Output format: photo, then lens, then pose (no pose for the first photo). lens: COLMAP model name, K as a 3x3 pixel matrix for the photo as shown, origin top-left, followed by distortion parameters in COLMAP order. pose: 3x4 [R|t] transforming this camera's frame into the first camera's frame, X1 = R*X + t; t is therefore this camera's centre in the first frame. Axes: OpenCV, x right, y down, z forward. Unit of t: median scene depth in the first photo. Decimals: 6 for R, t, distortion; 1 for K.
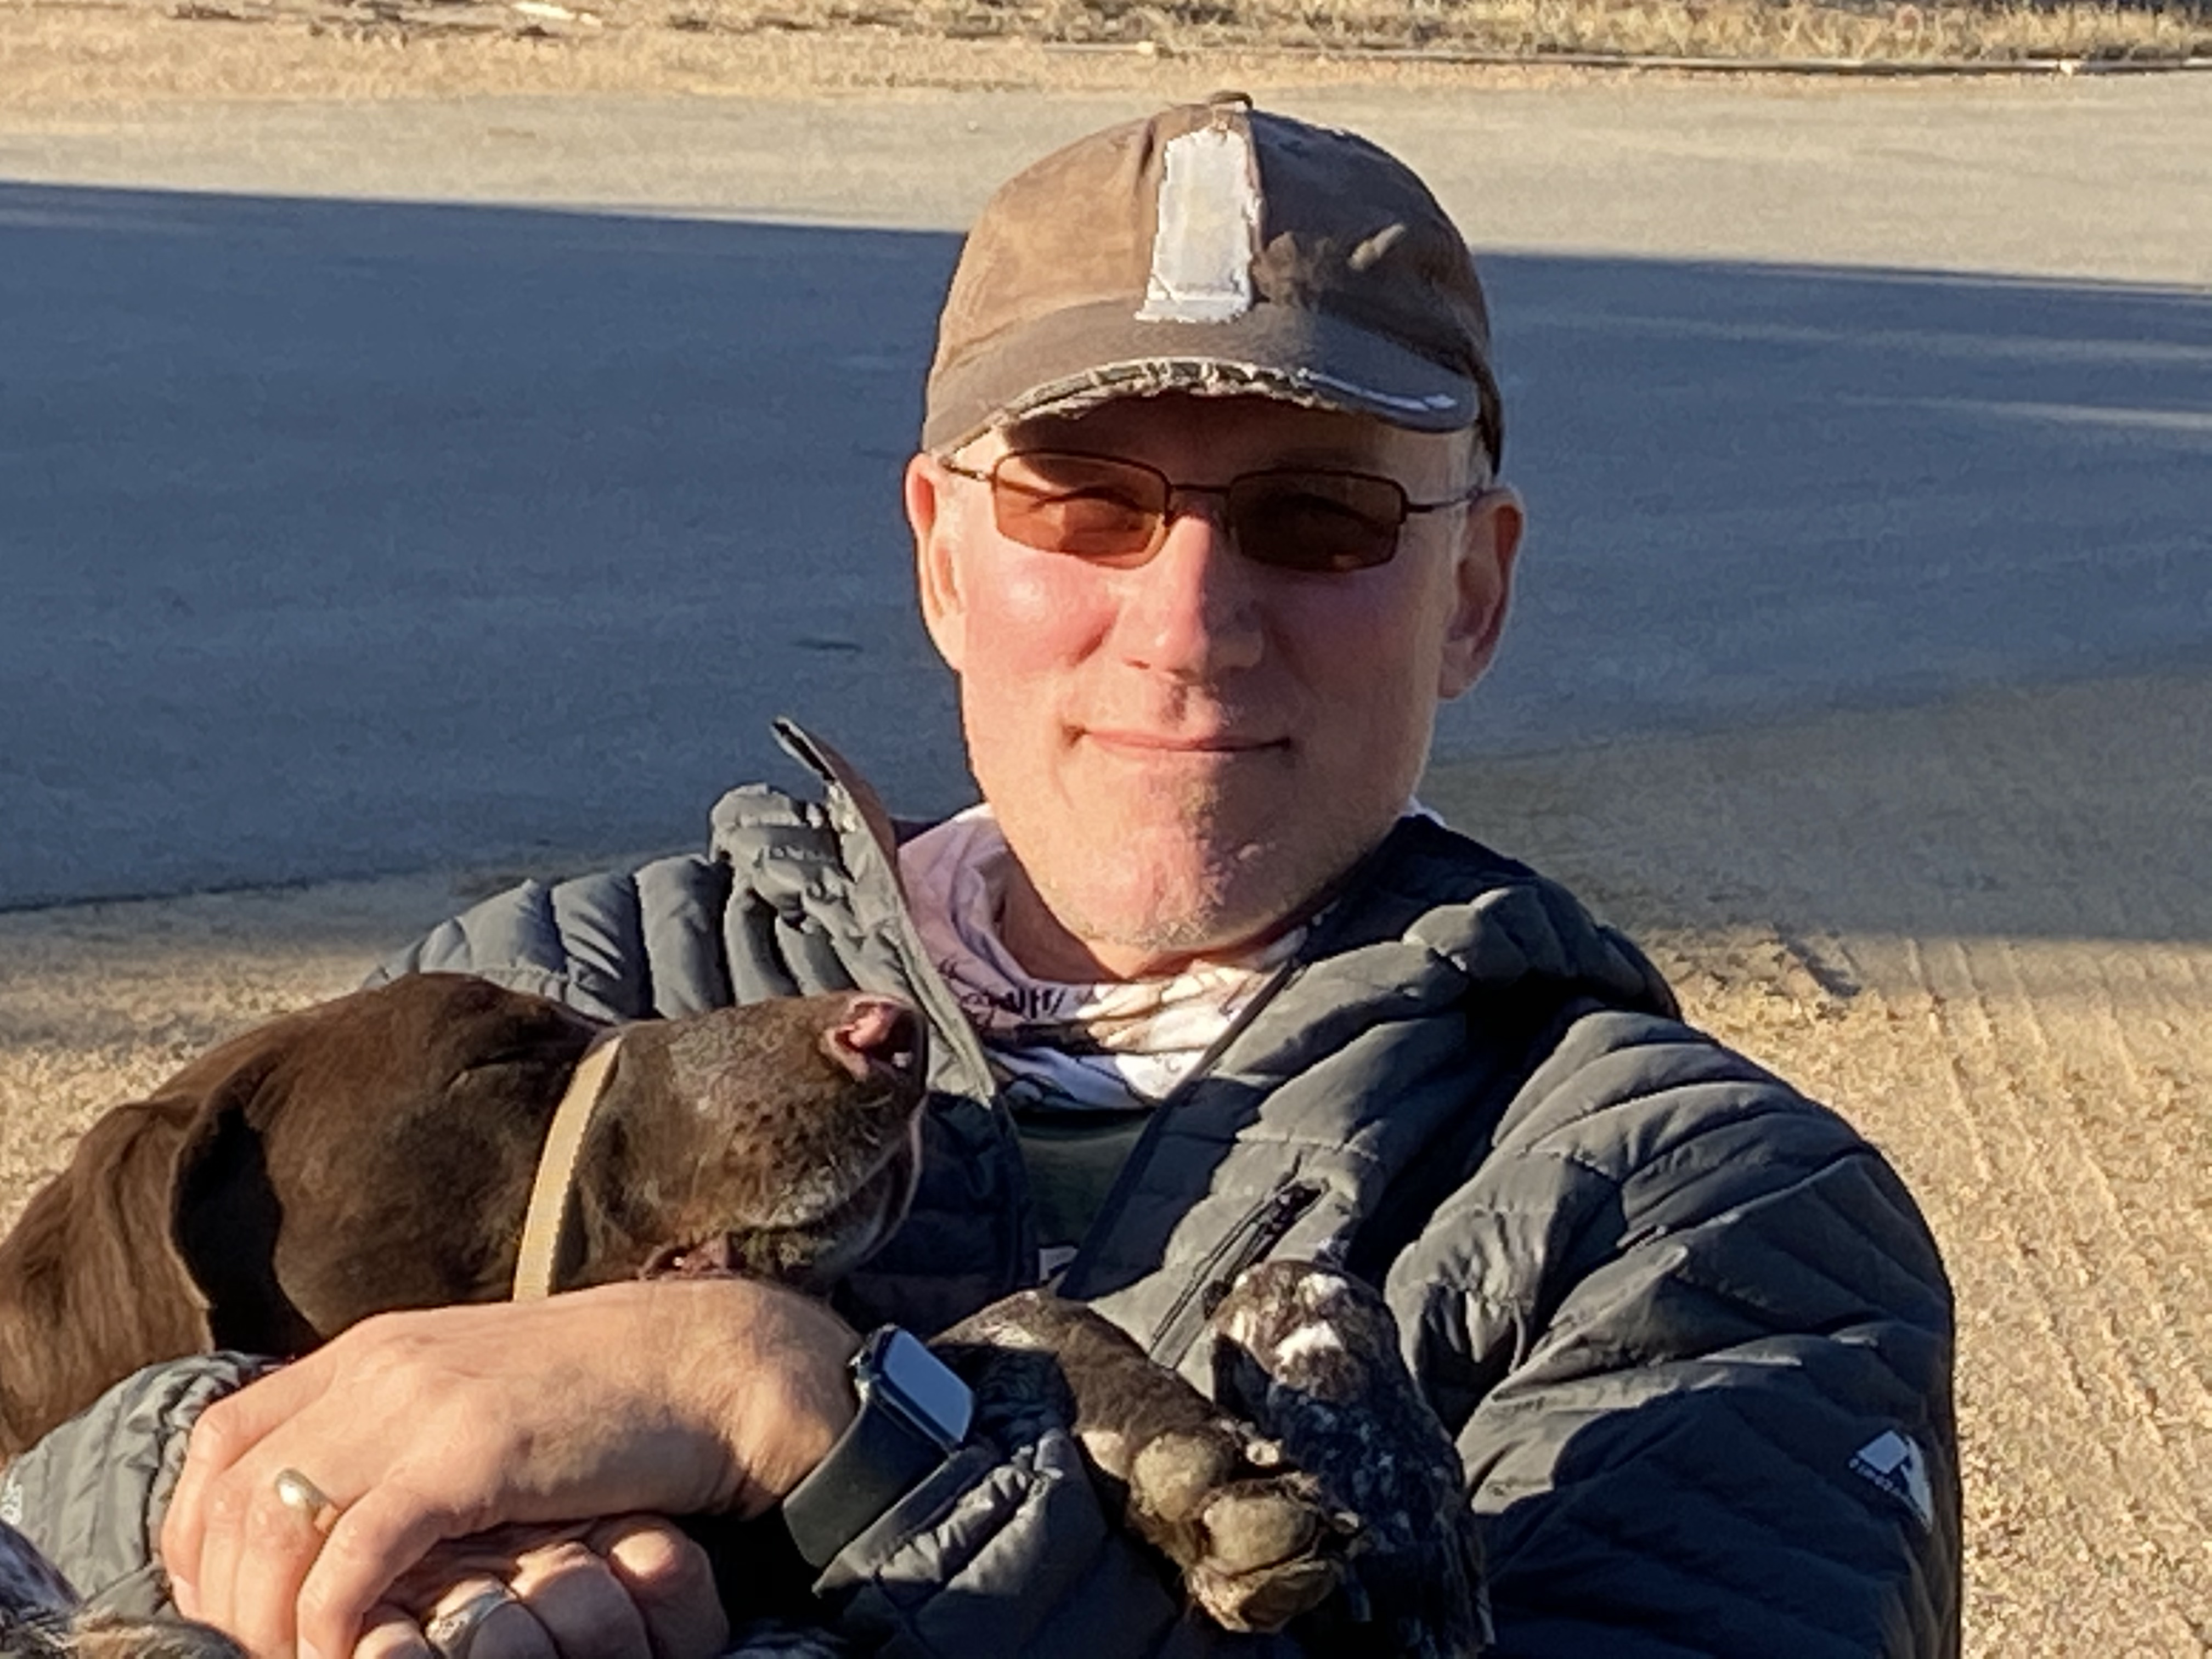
lens RADIAL K [[8851.1, 0, 1106.0], [0, 8851.1, 829.5], [0, 0, 1]] dist [-0.161263, 2.340507]
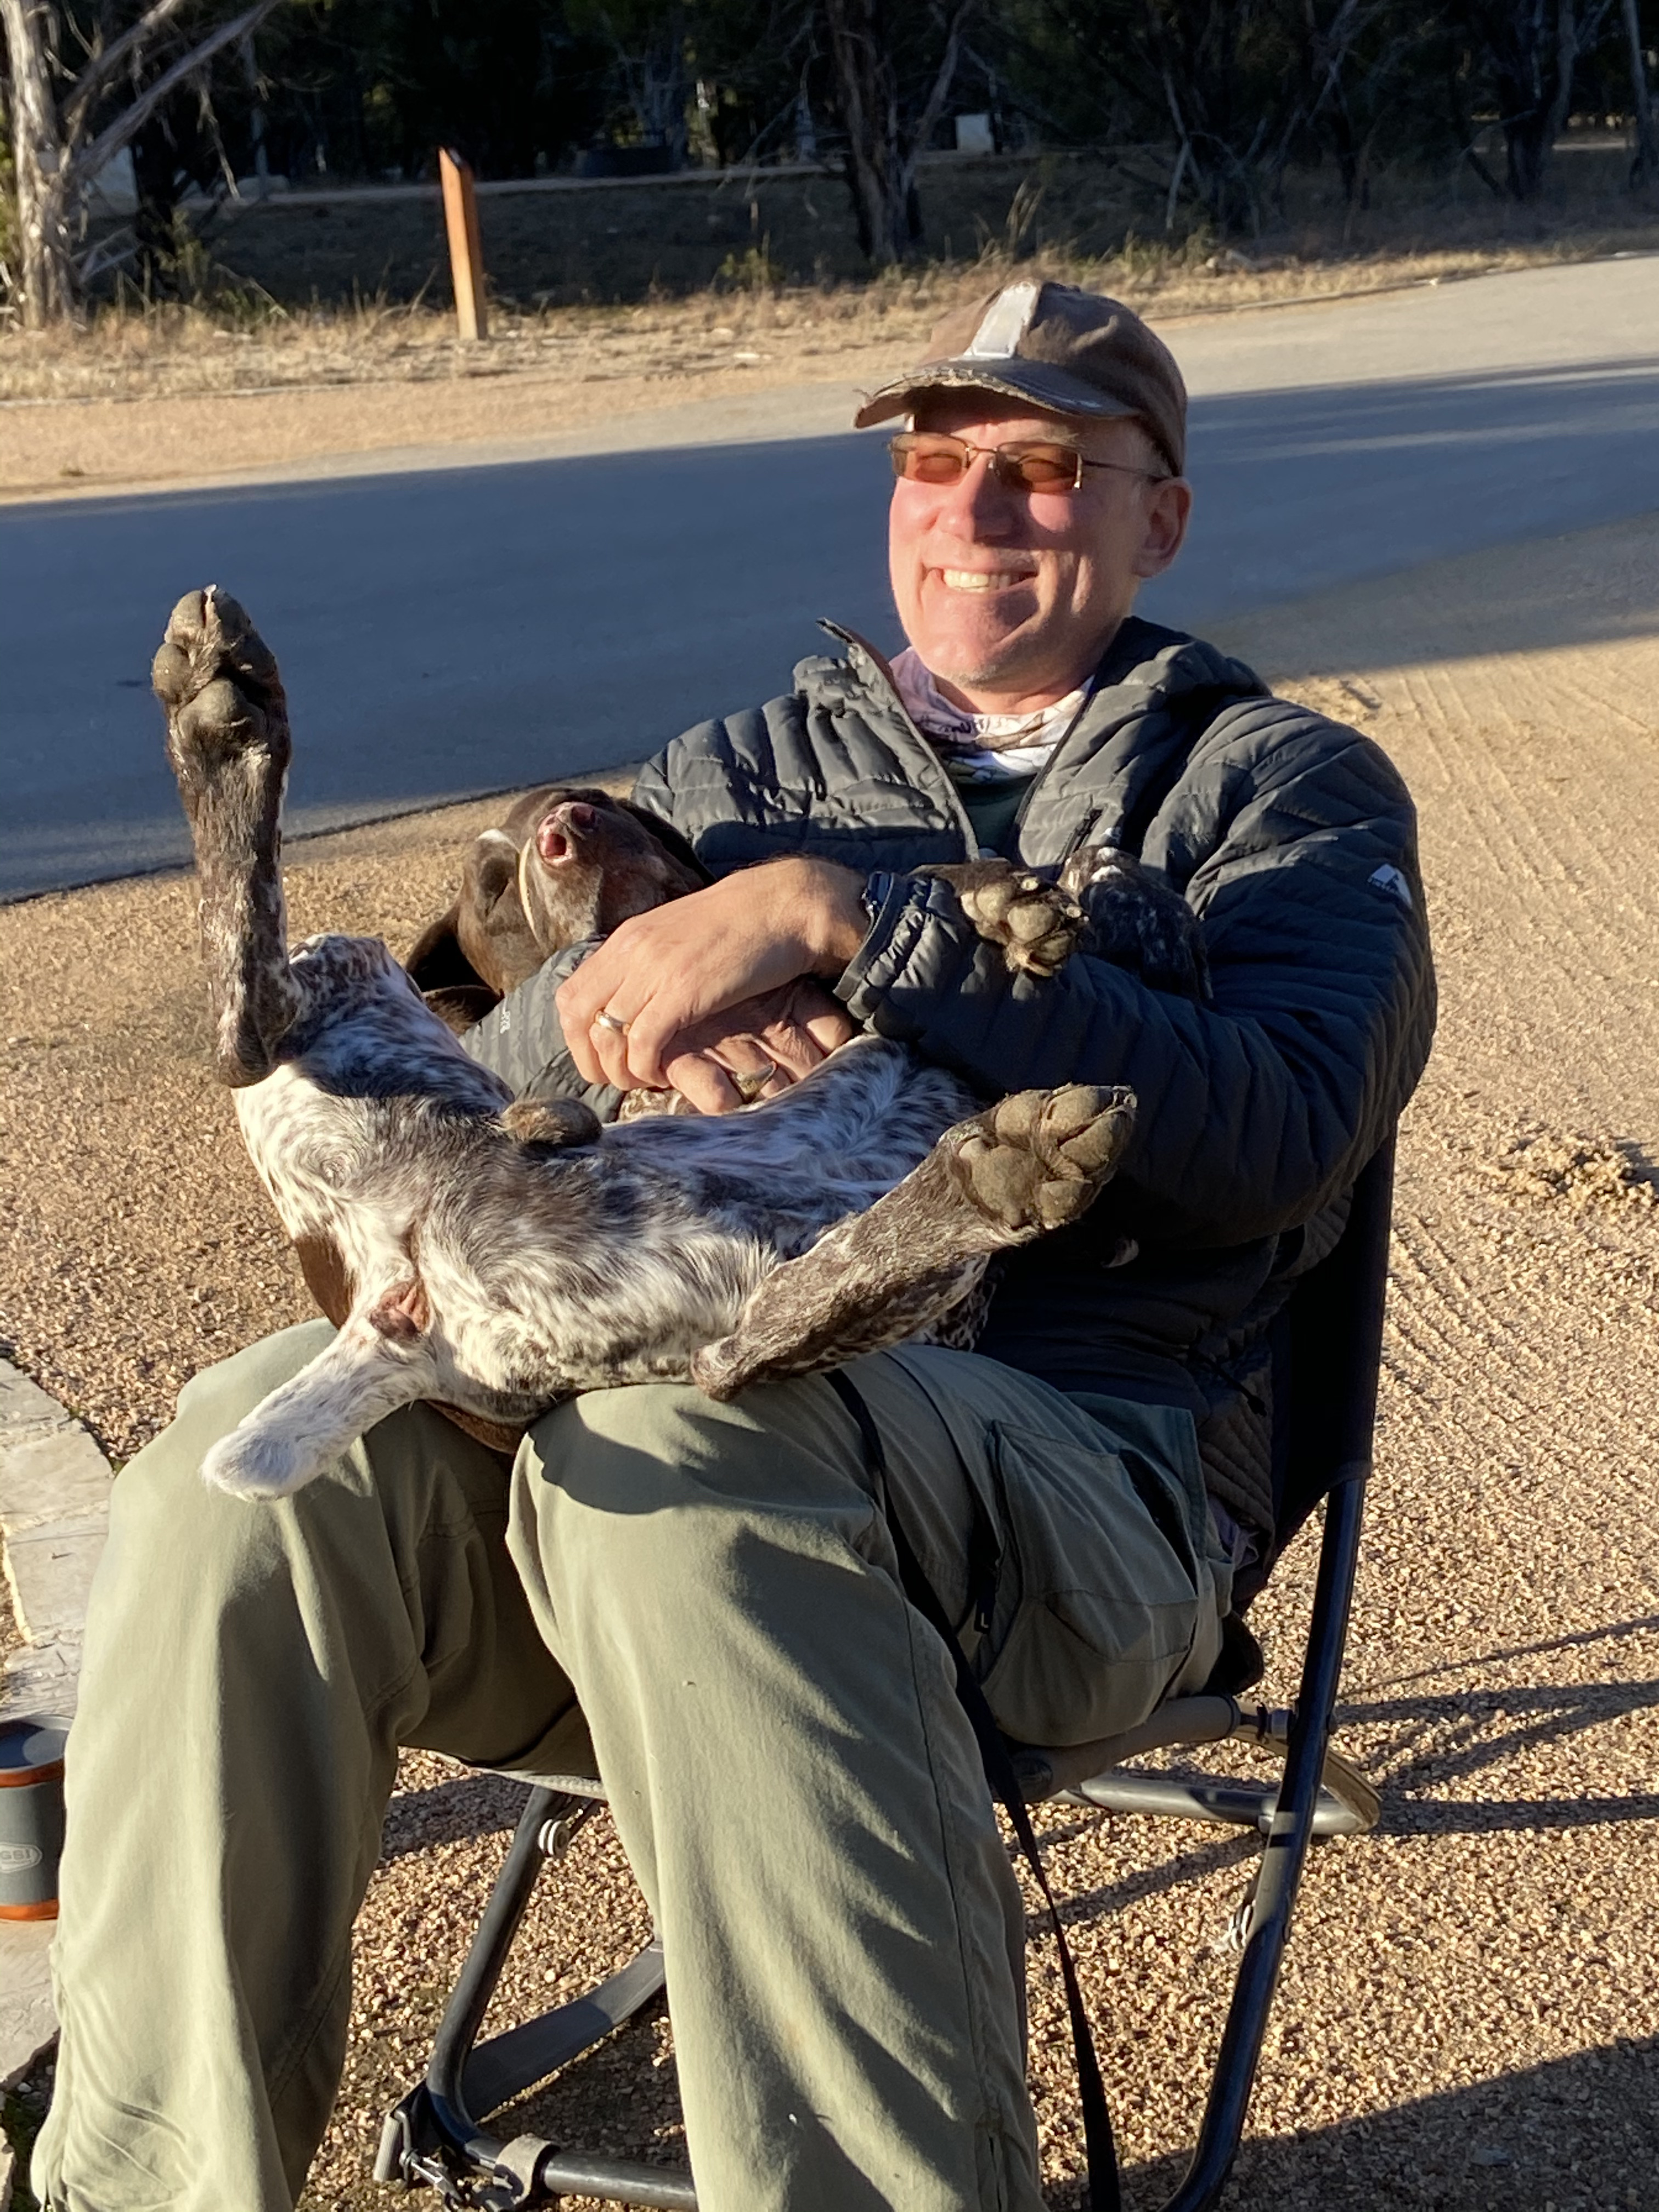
lens RADIAL K [[3754.0, 0, 829.5], [0, 3754.0, 1106.0], [0, 0, 1]] dist [-0.018077, -0.129755]
pose [[0.989096, -0.124127, -0.079260, 0.018841], [0.131260, 0.987049, 0.092222, 0.021079], [0.066787, -0.101620, 0.992579, 0.098032]]
